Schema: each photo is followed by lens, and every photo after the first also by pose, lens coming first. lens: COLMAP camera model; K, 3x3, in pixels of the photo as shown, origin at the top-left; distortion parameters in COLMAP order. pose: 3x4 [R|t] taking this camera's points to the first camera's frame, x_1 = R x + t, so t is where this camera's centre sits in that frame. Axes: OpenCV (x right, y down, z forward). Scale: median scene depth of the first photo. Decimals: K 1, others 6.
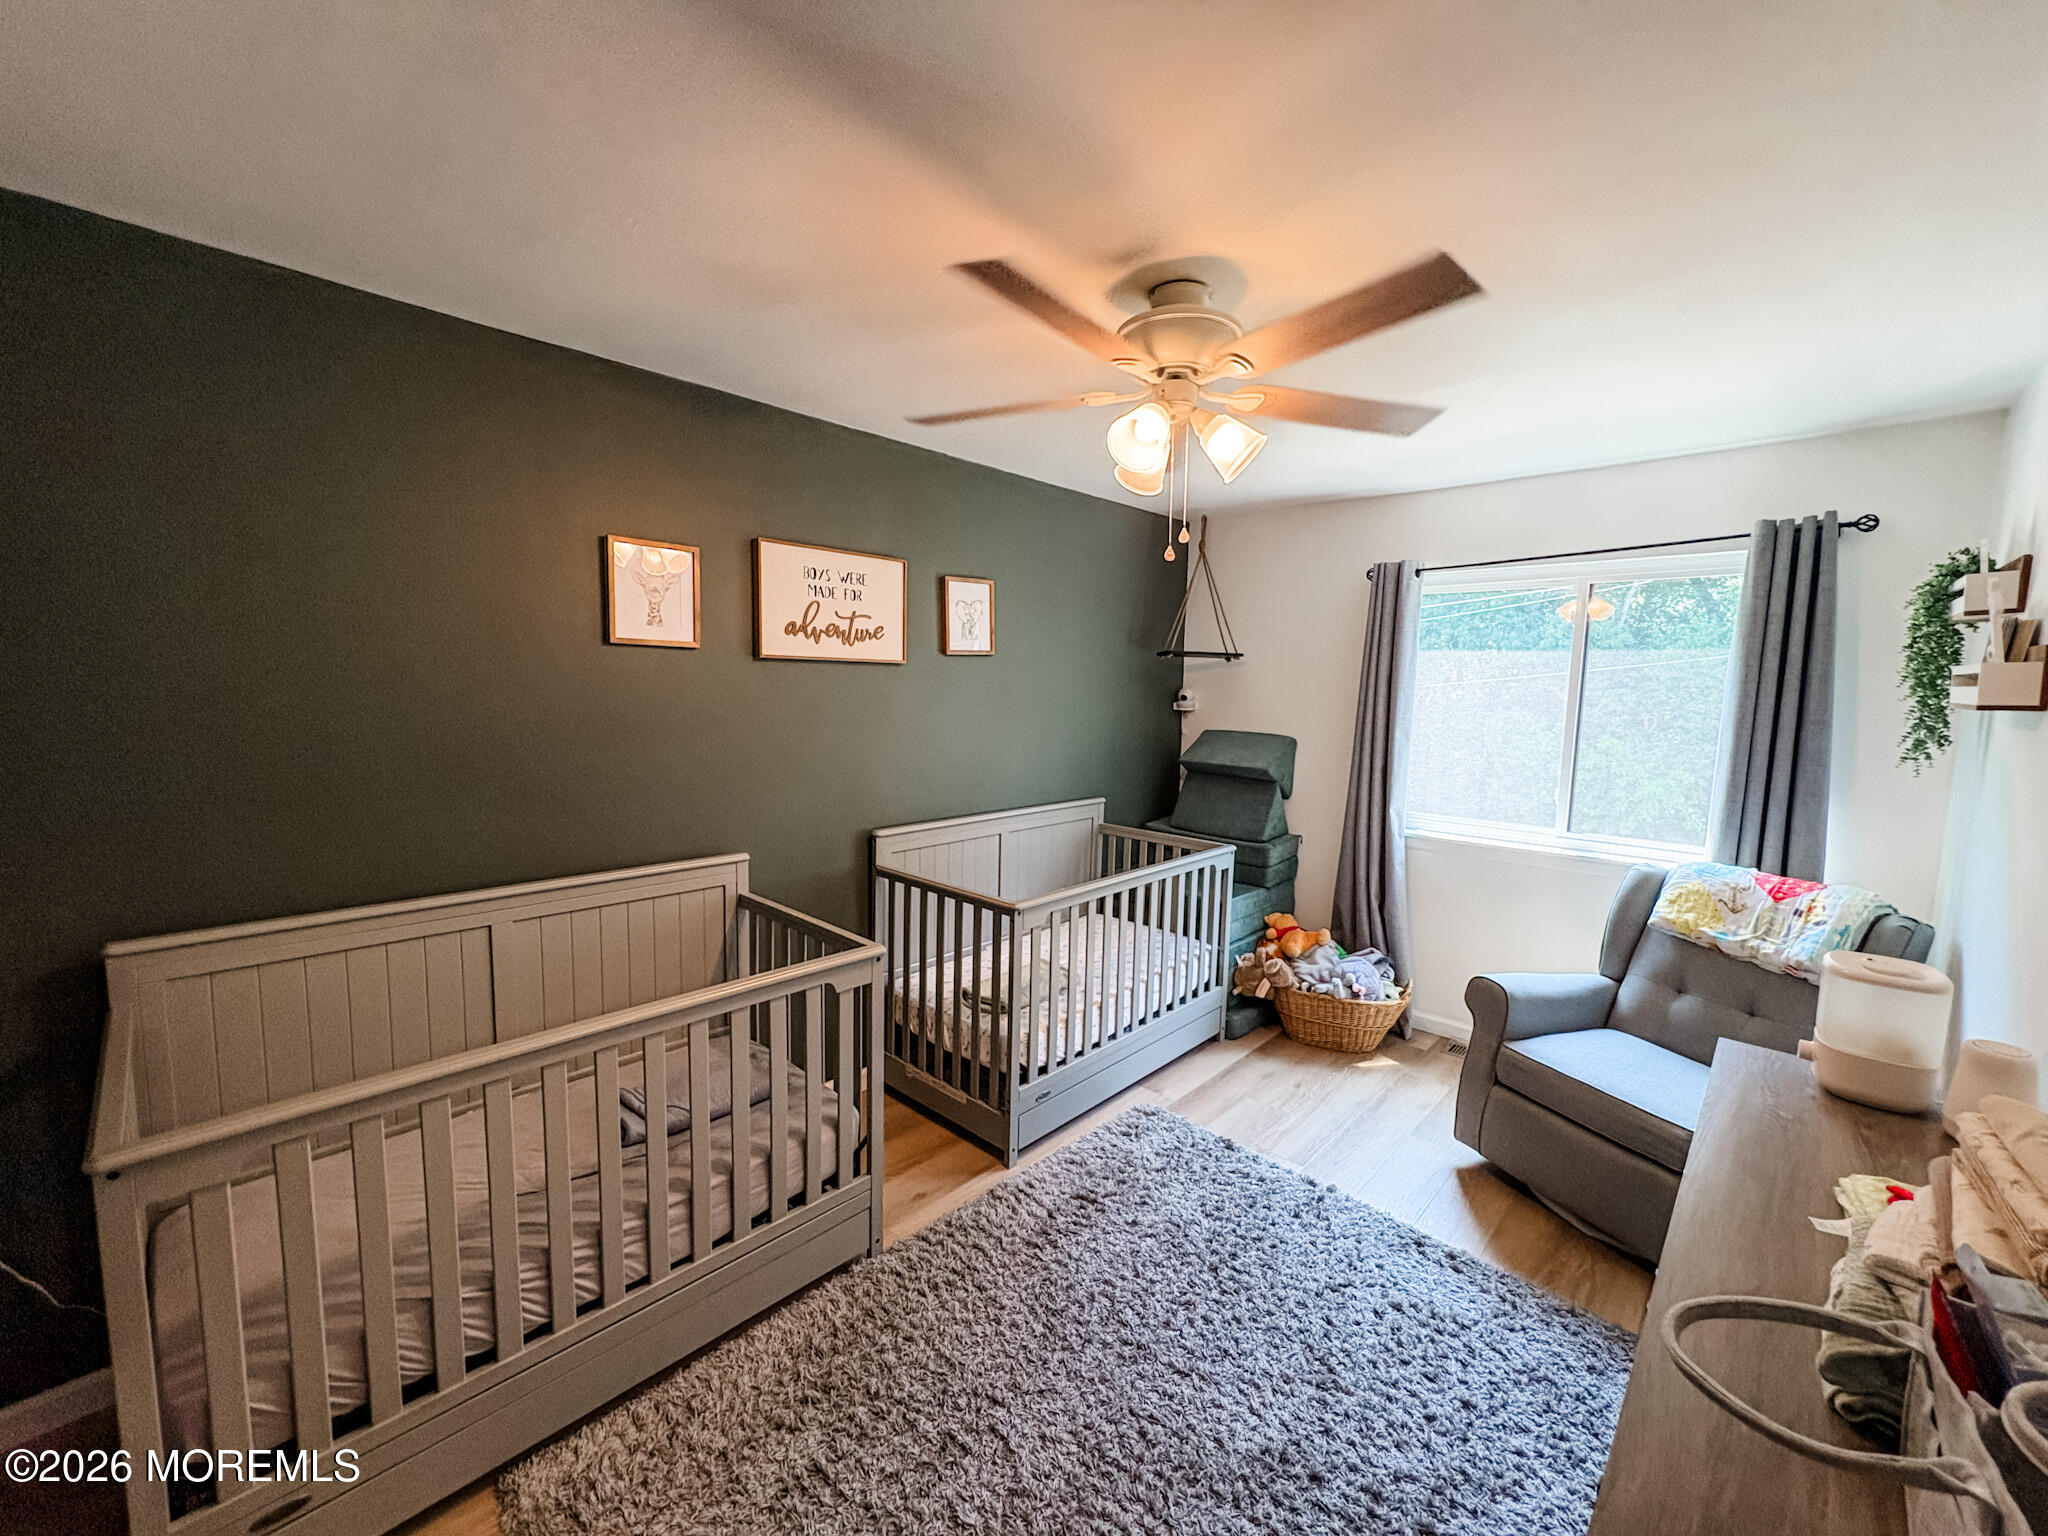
lens RADIAL K [[821.6, 0, 1020.4], [0, 821.6, 768.0], [0, 0, 1]] dist [0.002730, -0.000486]
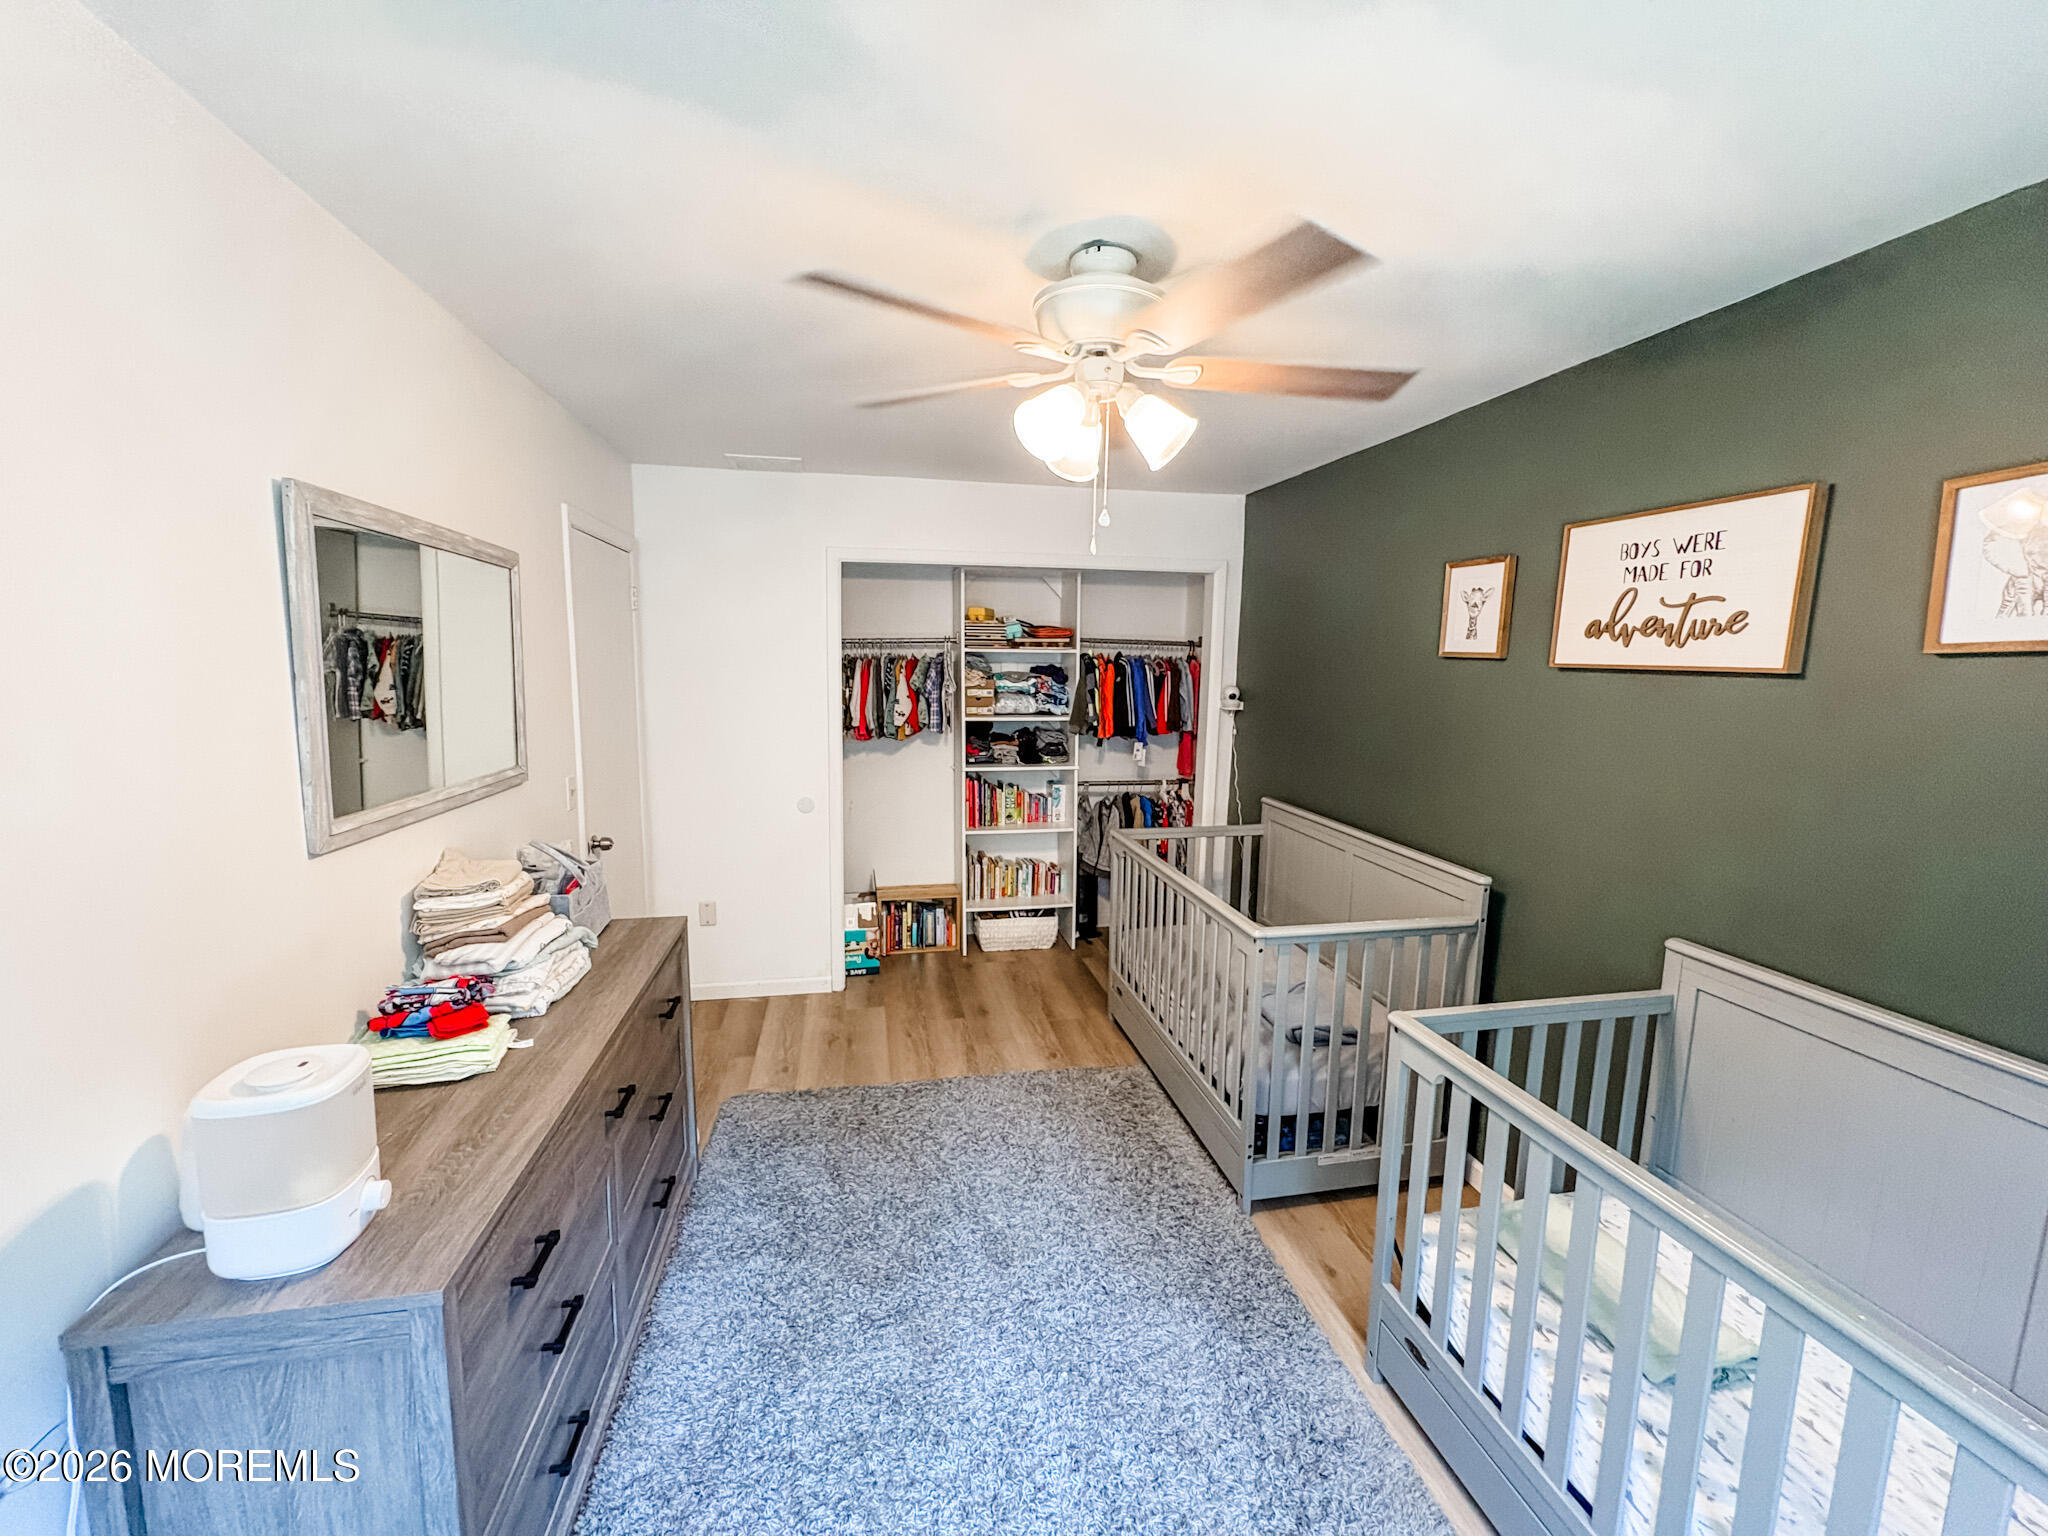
lens RADIAL K [[821.6, 0, 1019.4], [0, 821.6, 762.0], [0, 0, 1]] dist [0.002730, -0.000486]
pose [[-0.576447, 0.086407, -0.812553, 0.665666], [-0.102056, 0.978994, 0.176508, -0.125221], [0.810737, 0.184673, -0.555520, 0.988241]]
